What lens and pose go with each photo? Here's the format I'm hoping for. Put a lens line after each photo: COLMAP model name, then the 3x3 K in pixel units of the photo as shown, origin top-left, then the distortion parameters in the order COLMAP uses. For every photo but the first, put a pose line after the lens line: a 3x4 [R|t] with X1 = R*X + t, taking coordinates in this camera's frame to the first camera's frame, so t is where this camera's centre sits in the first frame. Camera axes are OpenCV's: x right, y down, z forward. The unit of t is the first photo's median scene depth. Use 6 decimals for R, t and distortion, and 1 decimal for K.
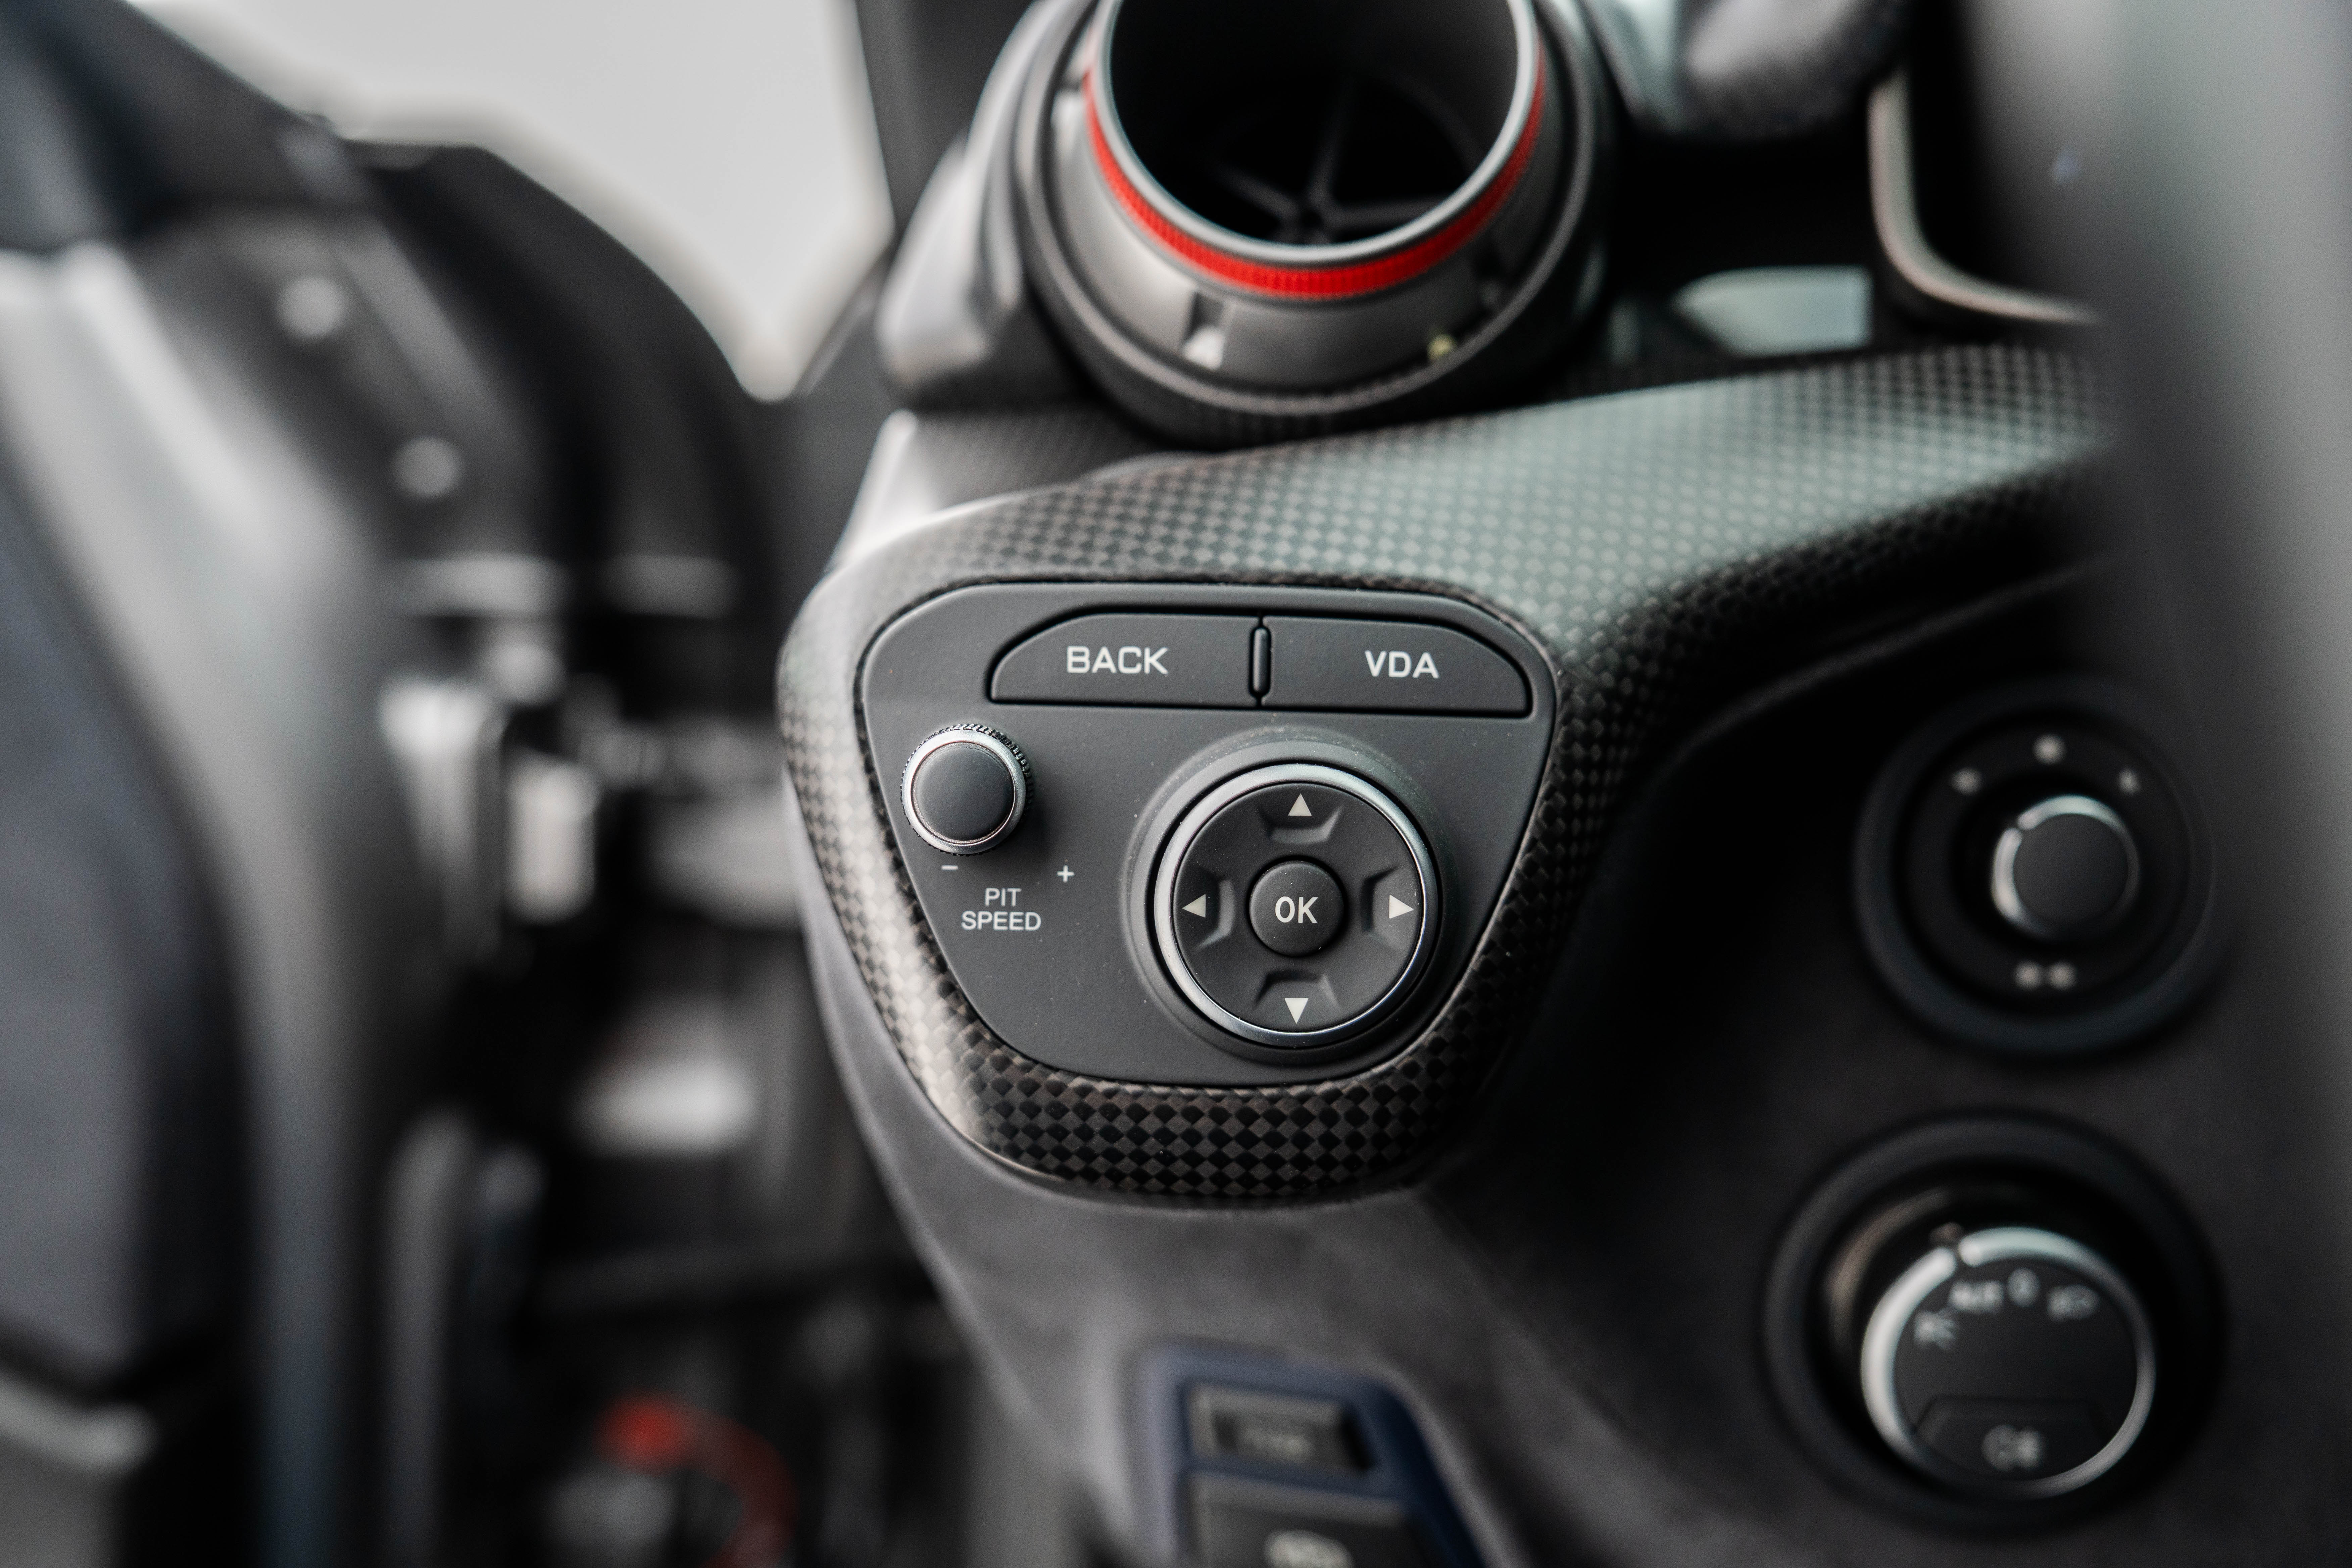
lens RADIAL K [[2378.6, 0, 1165.6], [0, 2378.6, 792.4], [0, 0, 1]] dist [0.009044, 0.023513]
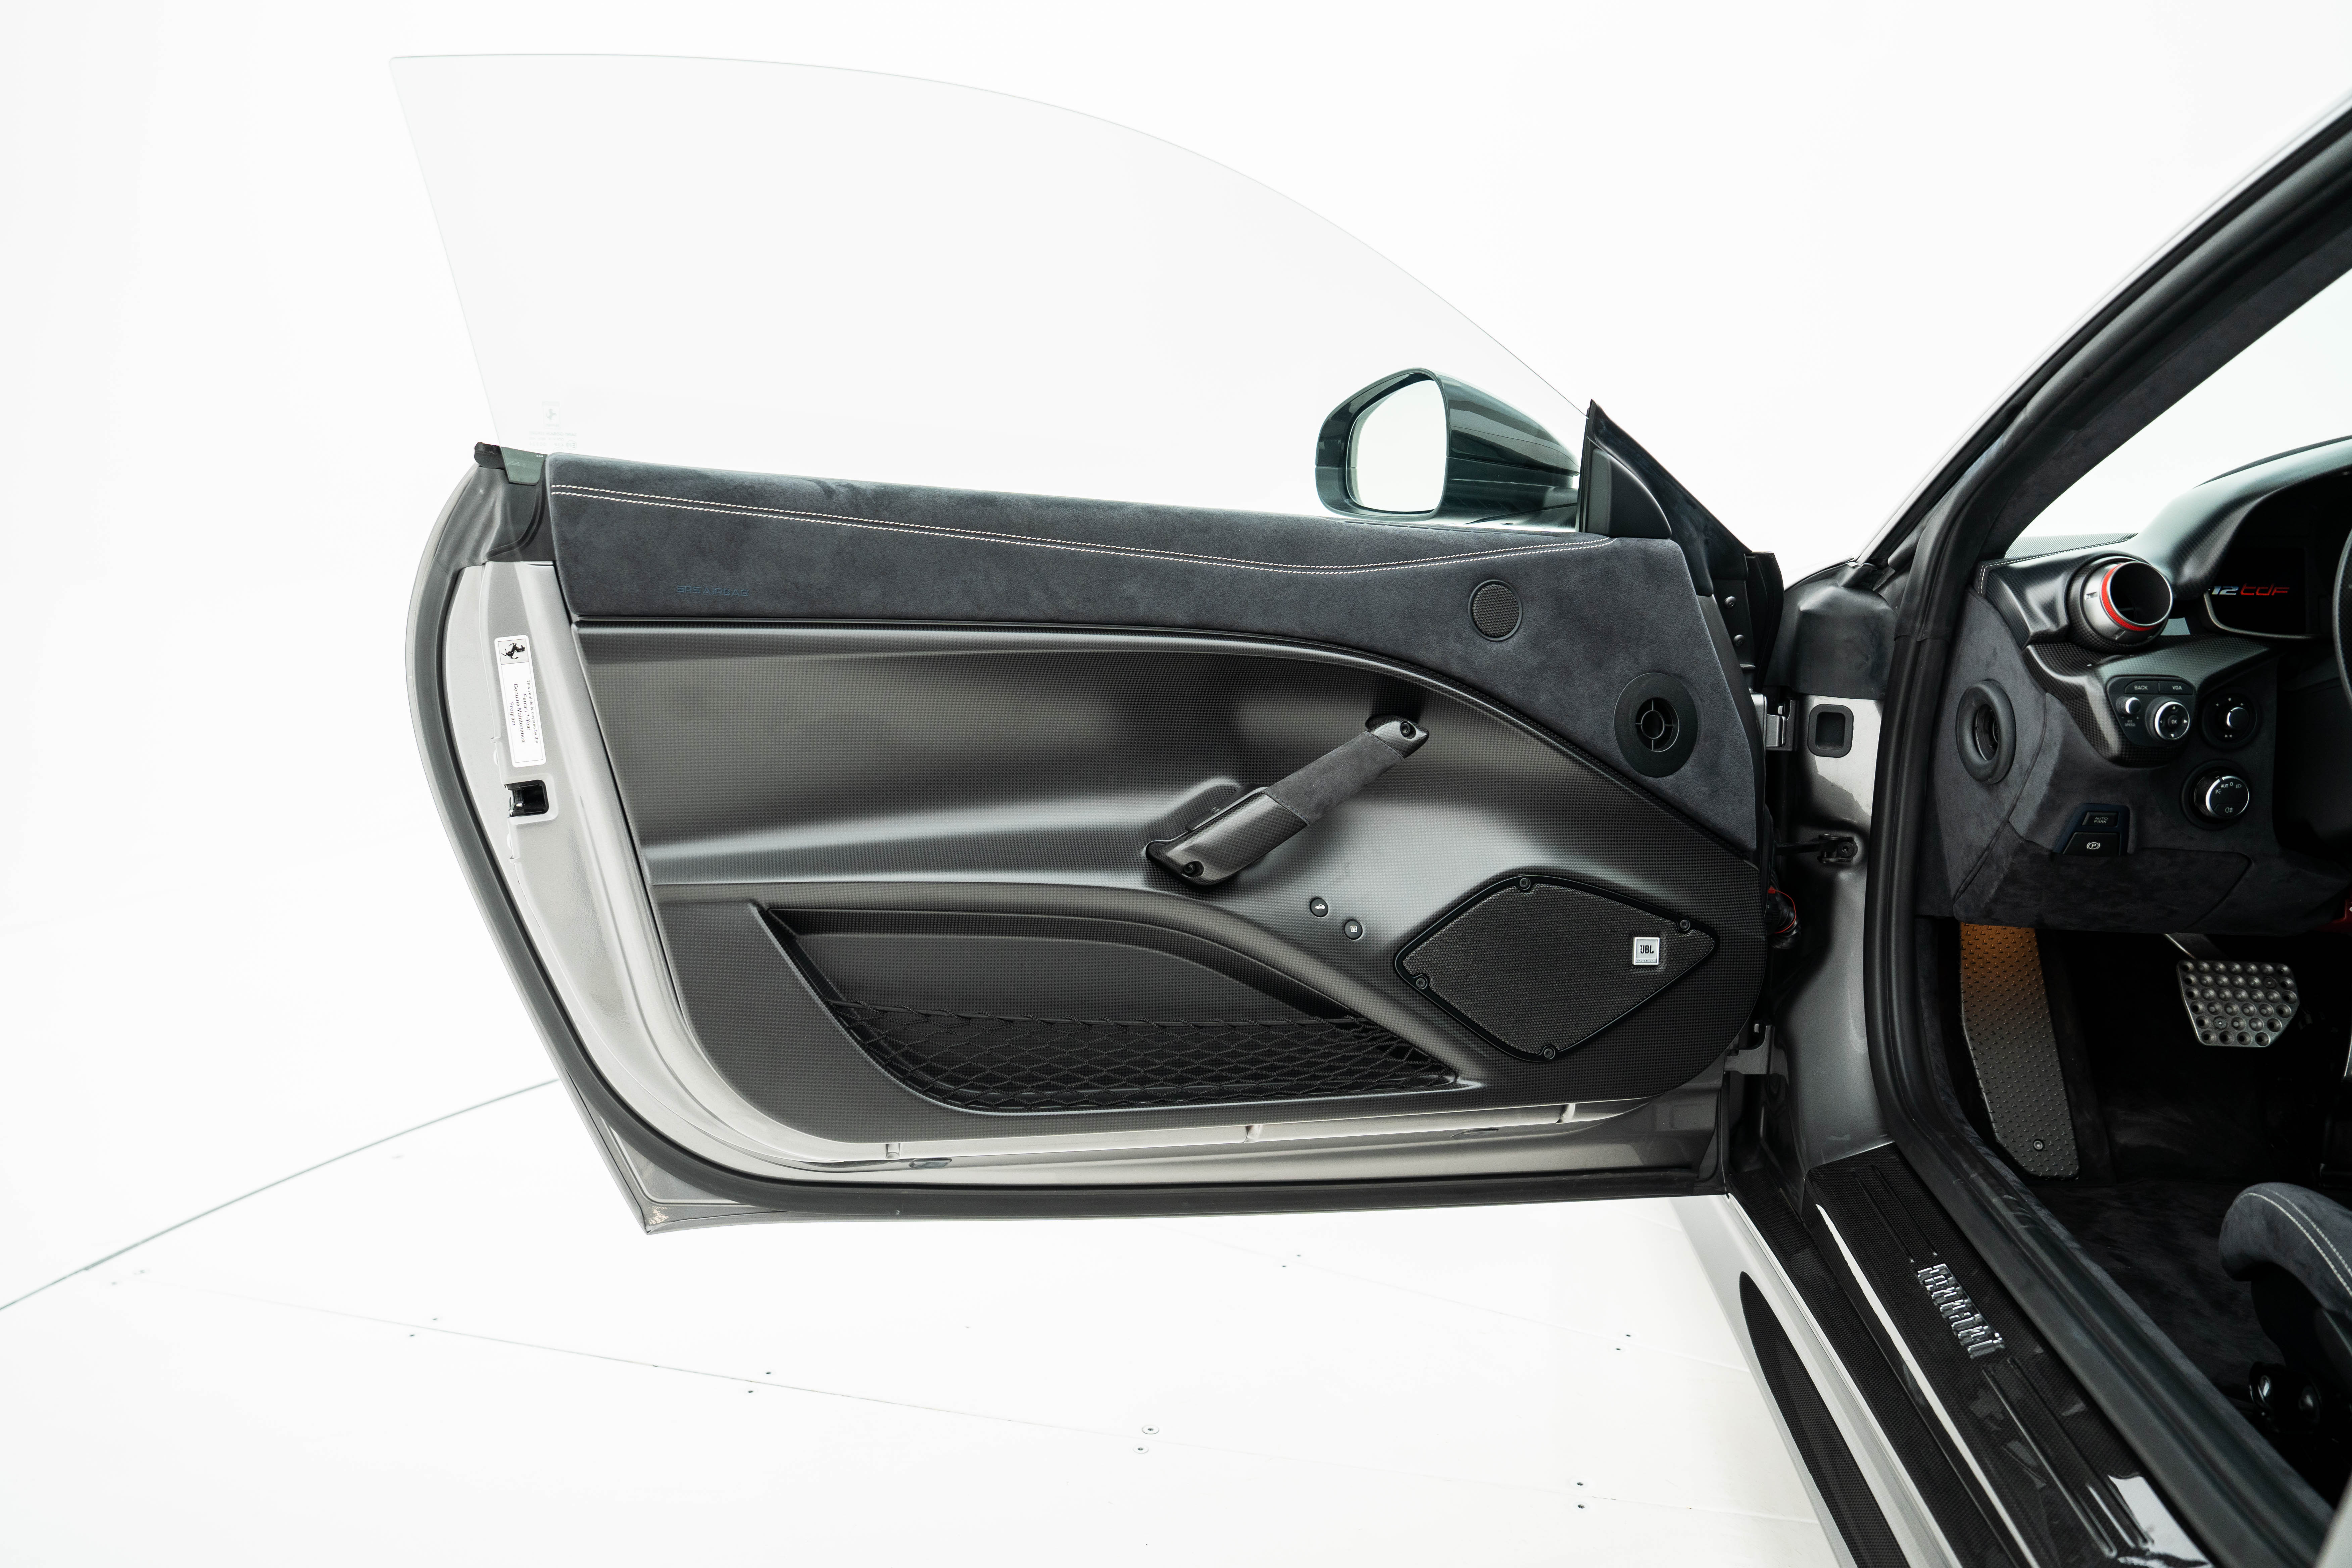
lens RADIAL K [[1592.2, 0, 1162.0], [0, 1592.2, 792.9], [0, 0, 1]] dist [-0.116609, 0.086260]
pose [[0.993953, -0.021035, 0.107775, -2.914355], [0.018806, 0.999589, 0.021659, 0.088346], [-0.108187, -0.019501, 0.993939, -2.758376]]
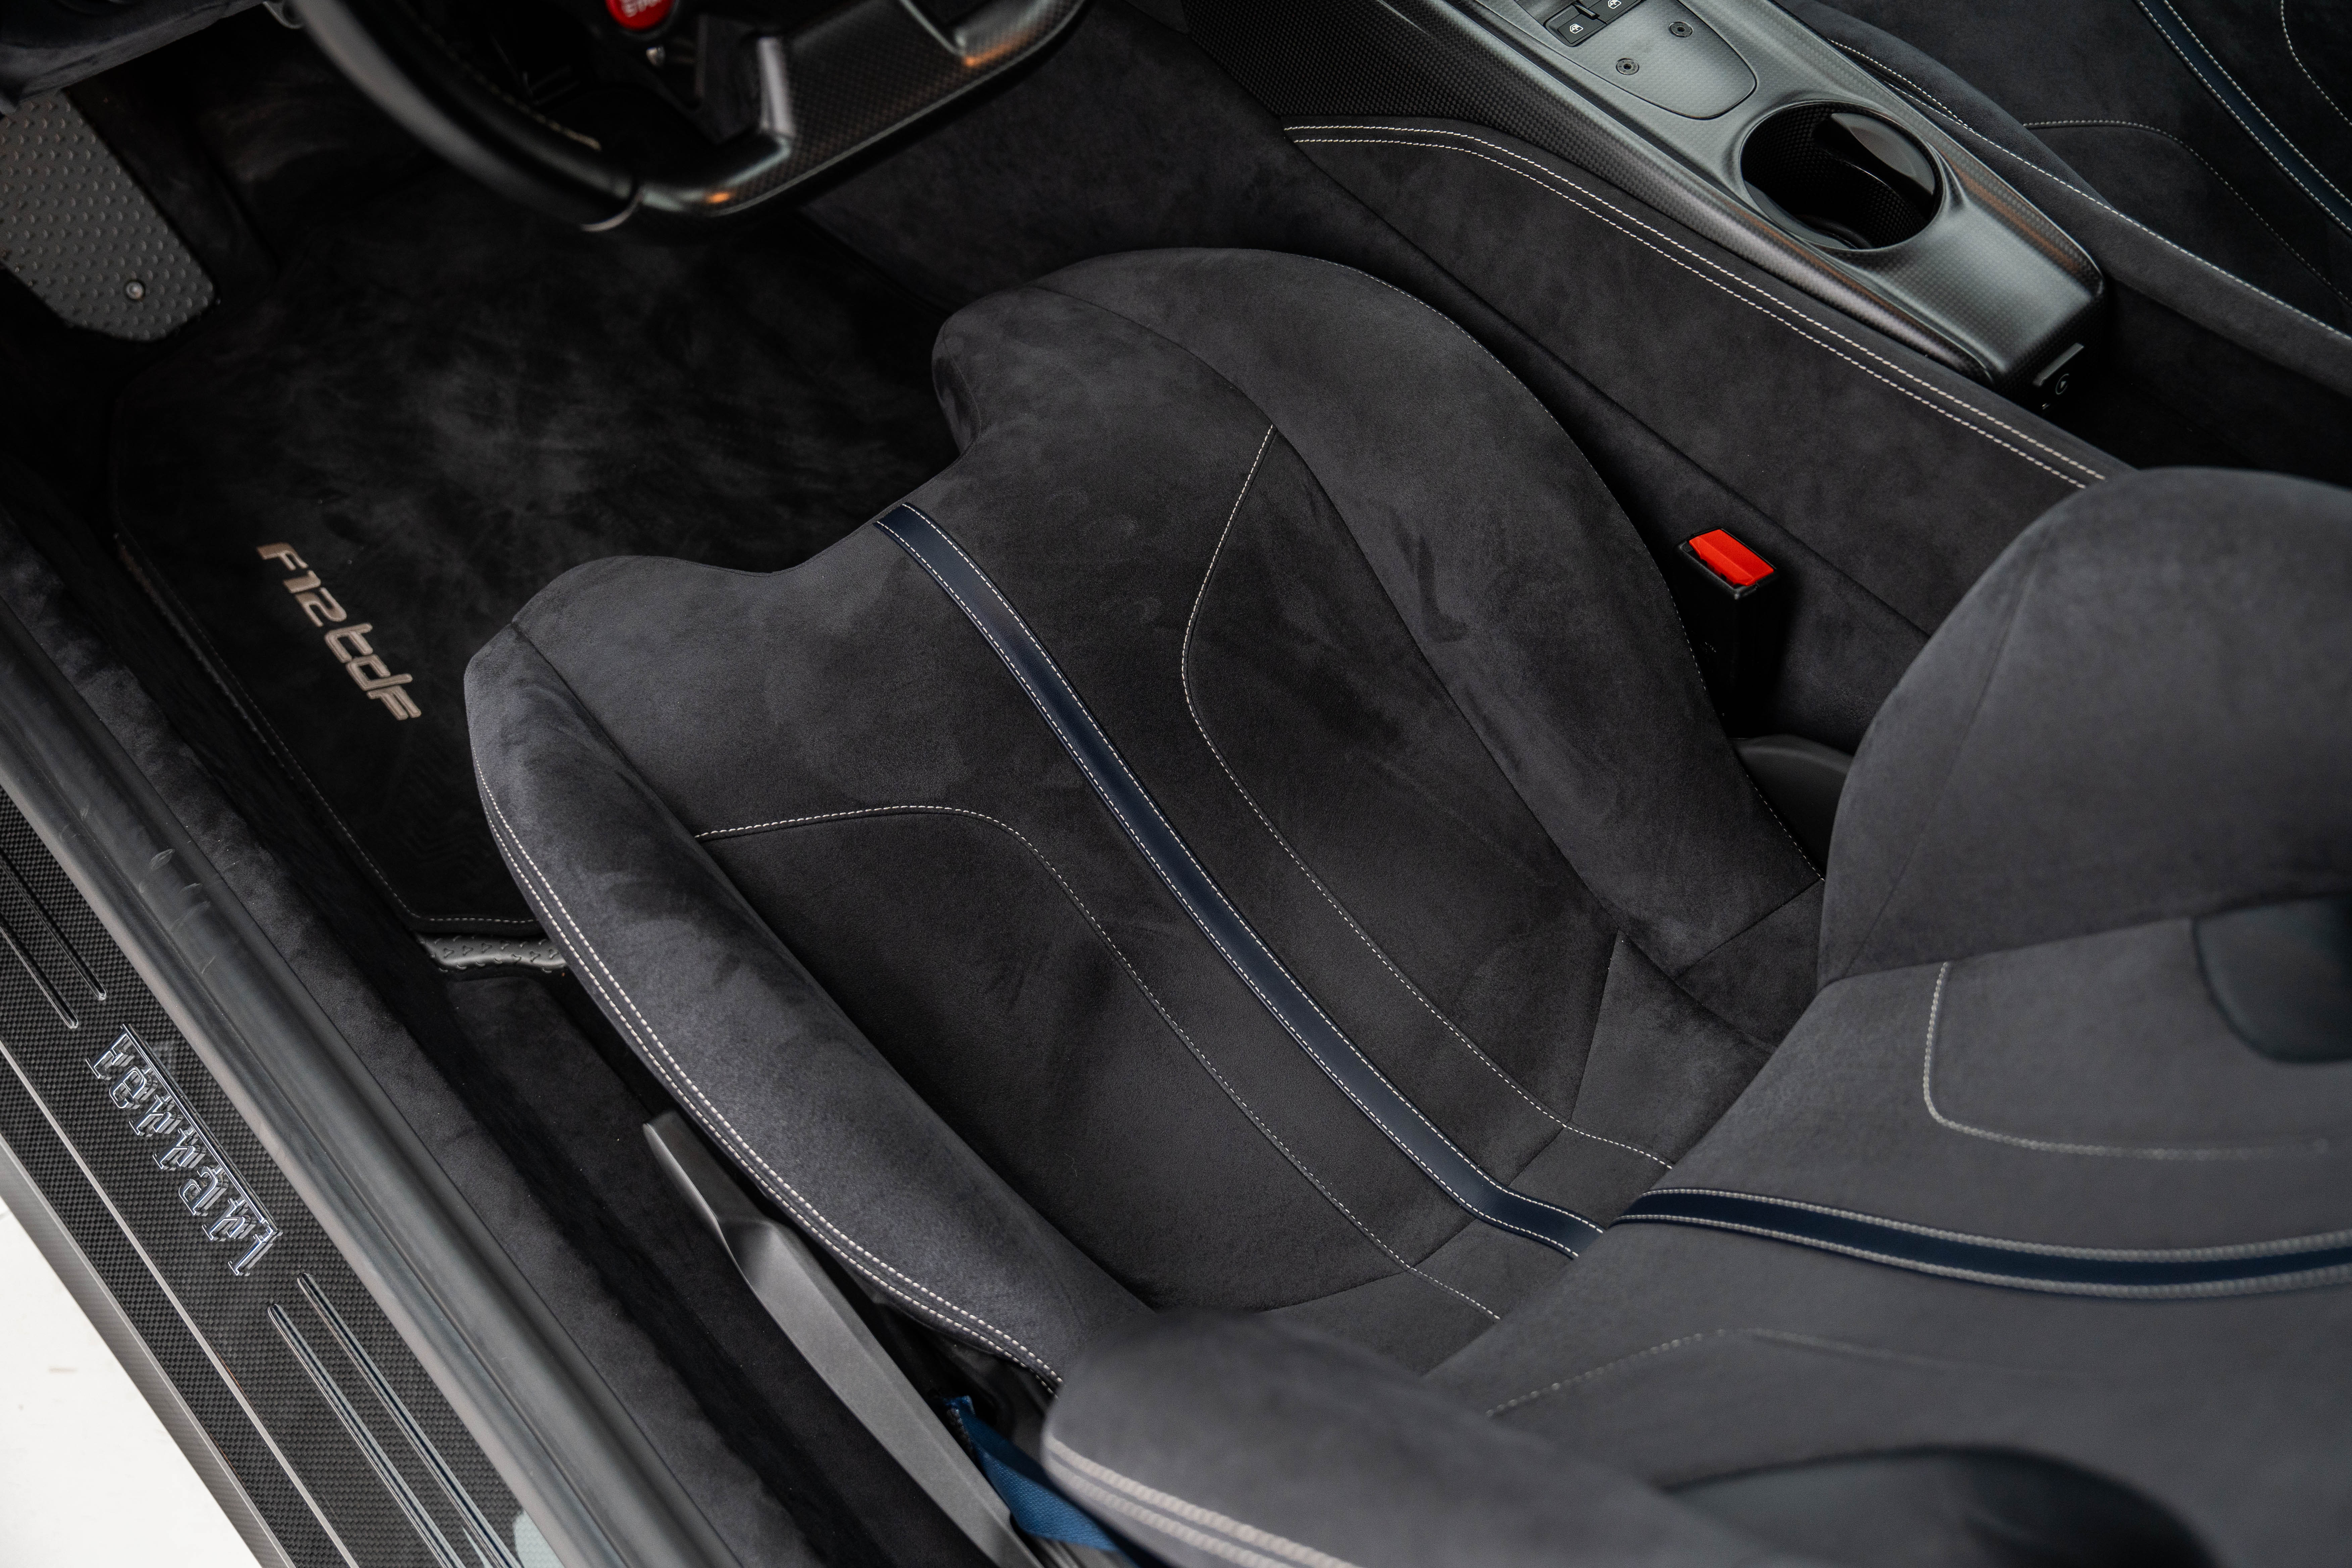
lens RADIAL K [[2147.6, 0, 1176.0], [0, 2147.6, 784.0], [0, 0, 1]] dist [-0.003836, 0.006557]
pose [[0.514699, -0.740871, 0.431503, -0.877940], [0.089954, 0.547172, 0.832172, -1.306005], [-0.852639, -0.389502, 0.348273, -1.438799]]
